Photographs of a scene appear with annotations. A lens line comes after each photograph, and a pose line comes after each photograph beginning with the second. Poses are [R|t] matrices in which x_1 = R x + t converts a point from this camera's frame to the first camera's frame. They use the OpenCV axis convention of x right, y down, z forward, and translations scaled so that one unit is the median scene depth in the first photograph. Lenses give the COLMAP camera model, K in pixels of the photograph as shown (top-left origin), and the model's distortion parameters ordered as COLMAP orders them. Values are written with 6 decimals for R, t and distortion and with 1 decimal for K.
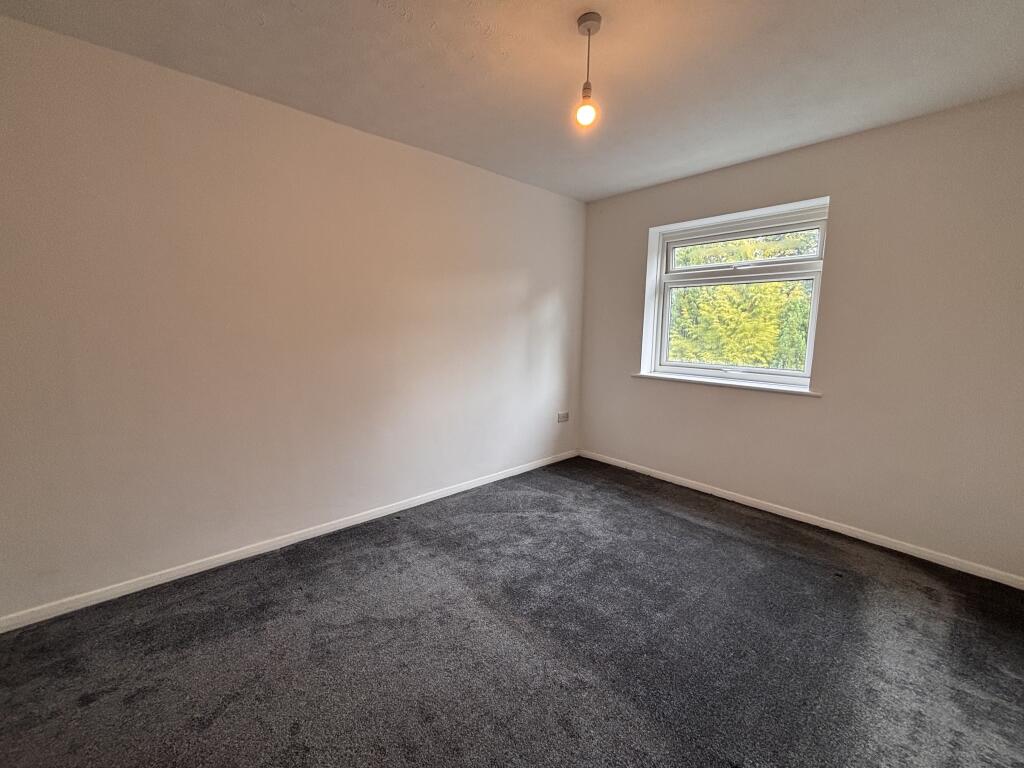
lens RADIAL K [[409.4, 0, 507.6], [0, 409.4, 383.3], [0, 0, 1]] dist [-0.000029, -0.000355]
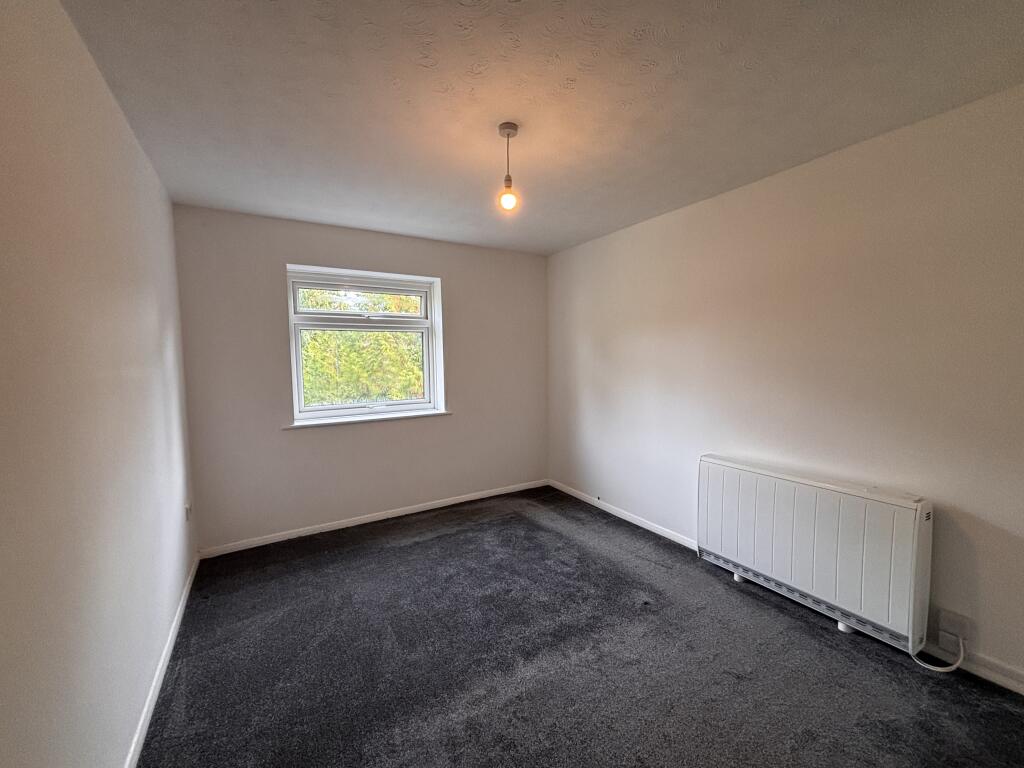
lens RADIAL K [[409.4, 0, 507.6], [0, 409.4, 383.3], [0, 0, 1]] dist [-0.000029, -0.000355]
pose [[0.186863, -0.077624, 0.979314, -0.542176], [0.154385, 0.986807, 0.048760, -0.101571], [-0.970179, 0.142080, 0.196382, 0.449773]]
